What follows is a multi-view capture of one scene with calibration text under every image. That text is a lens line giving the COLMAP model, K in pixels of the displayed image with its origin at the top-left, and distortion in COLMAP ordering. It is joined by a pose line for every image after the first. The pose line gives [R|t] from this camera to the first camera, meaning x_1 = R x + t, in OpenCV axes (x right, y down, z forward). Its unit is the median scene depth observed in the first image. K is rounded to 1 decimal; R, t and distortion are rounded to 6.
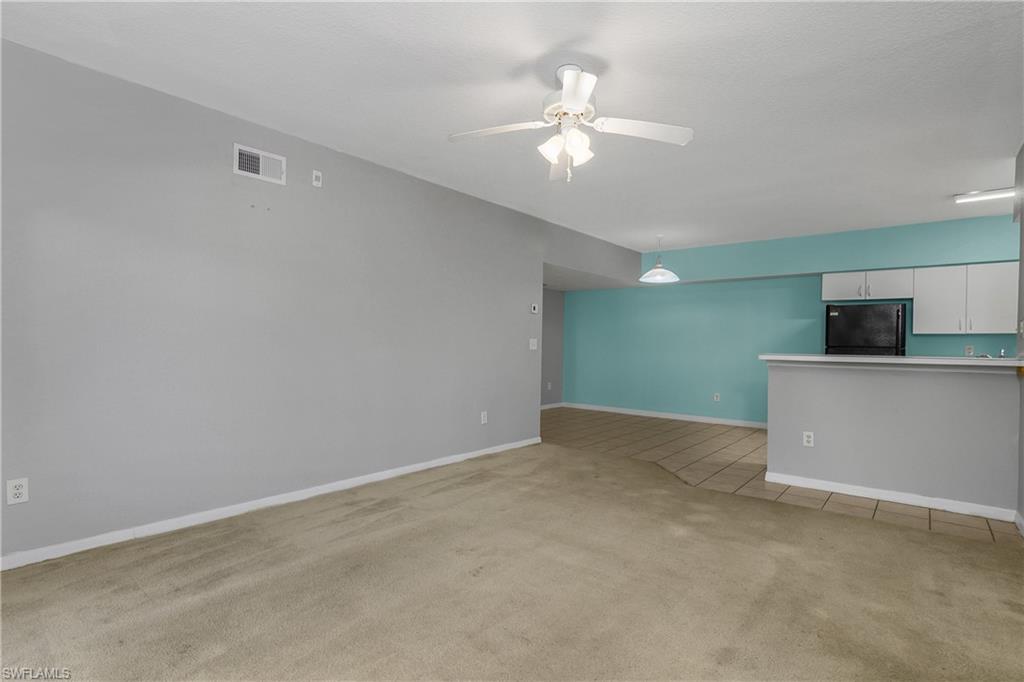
lens RADIAL K [[502.2, 0, 506.4], [0, 502.2, 341.0], [0, 0, 1]] dist [-0.004971, 0.001004]
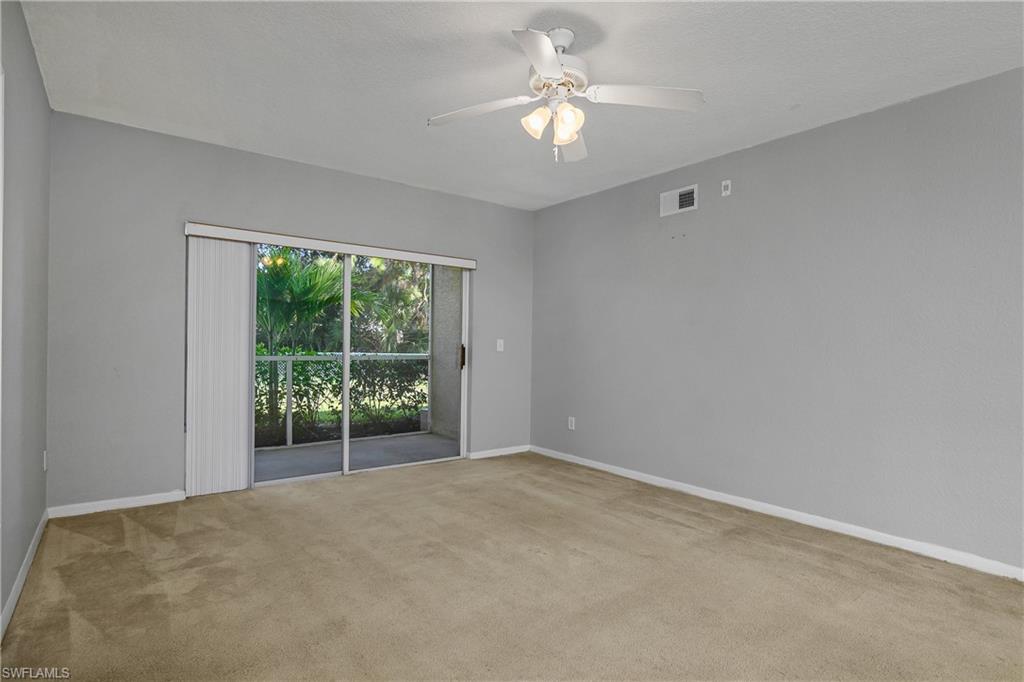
lens RADIAL K [[520.9, 0, 508.1], [0, 520.9, 342.6], [0, 0, 1]] dist [-0.018067, 0.001939]
pose [[-0.221325, -0.027981, -0.974799, 0.662728], [-0.023835, 0.999445, -0.023277, 0.017081], [0.974909, 0.018083, -0.221869, 0.749664]]
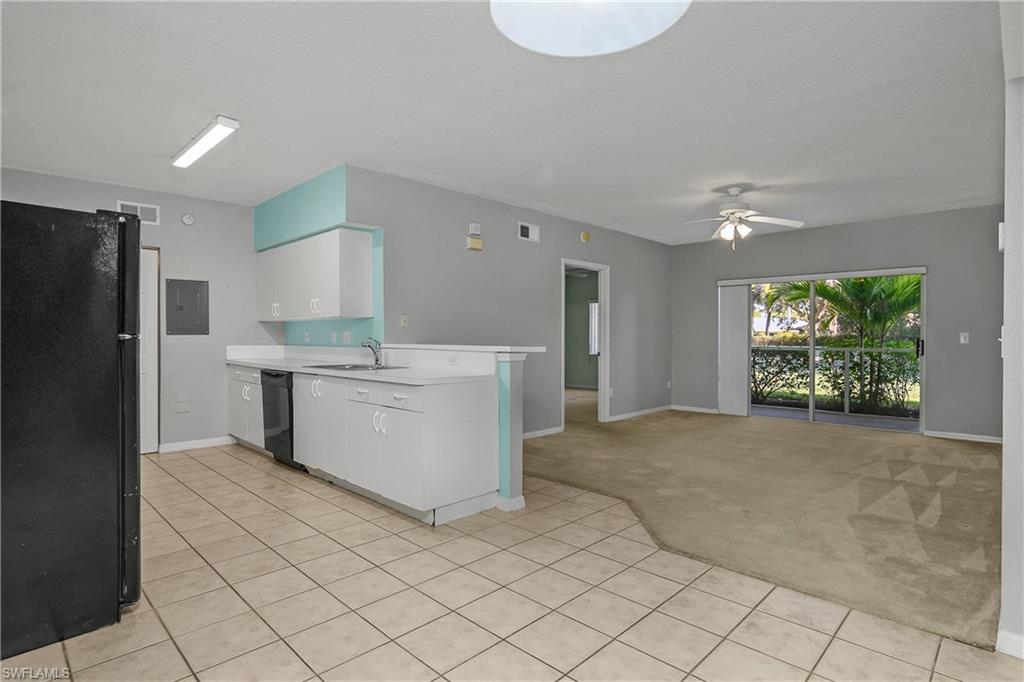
lens RADIAL K [[520.9, 0, 509.6], [0, 520.9, 335.9], [0, 0, 1]] dist [-0.018067, 0.001939]
pose [[-0.995573, -0.017604, 0.092330, 0.500366], [-0.017958, 0.999834, -0.003000, 0.014352], [-0.092262, -0.004645, -0.995724, 1.937584]]
